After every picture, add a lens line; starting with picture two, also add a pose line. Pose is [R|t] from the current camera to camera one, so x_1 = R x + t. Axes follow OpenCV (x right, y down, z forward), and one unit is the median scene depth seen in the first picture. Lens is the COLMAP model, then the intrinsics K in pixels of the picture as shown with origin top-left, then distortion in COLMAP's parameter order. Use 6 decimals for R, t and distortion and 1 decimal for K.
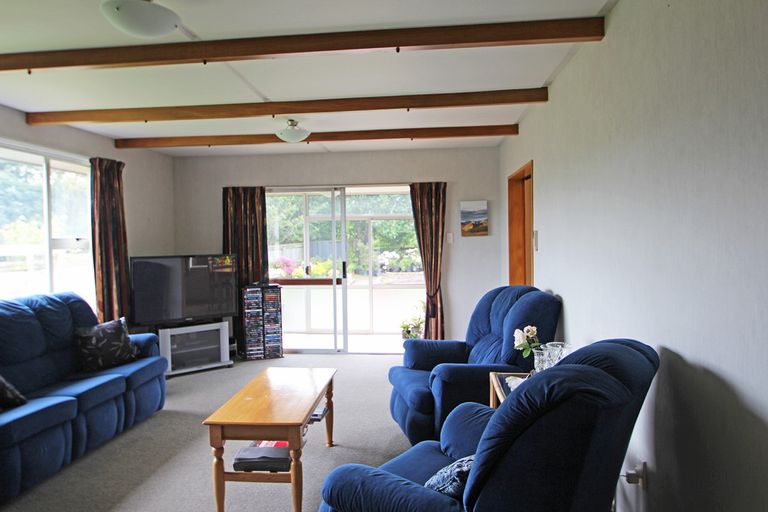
lens RADIAL K [[559.8, 0, 384.0], [0, 559.8, 256.0], [0, 0, 1]] dist [-0.038128, -0.003379]
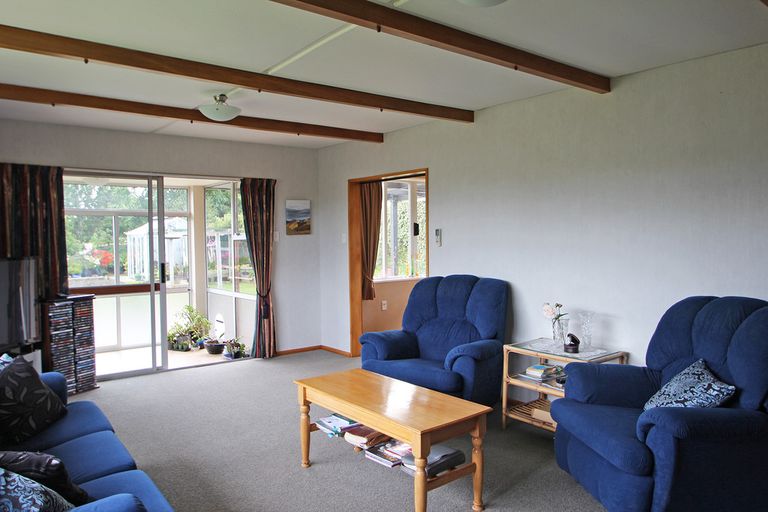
lens RADIAL K [[549.1, 0, 384.0], [0, 549.1, 256.0], [0, 0, 1]] dist [-0.006049, -0.002098]
pose [[0.725719, -0.019417, 0.687718, -0.416267], [0.022252, 0.999741, 0.004746, 0.002384], [-0.687632, 0.011859, 0.725963, 0.165354]]
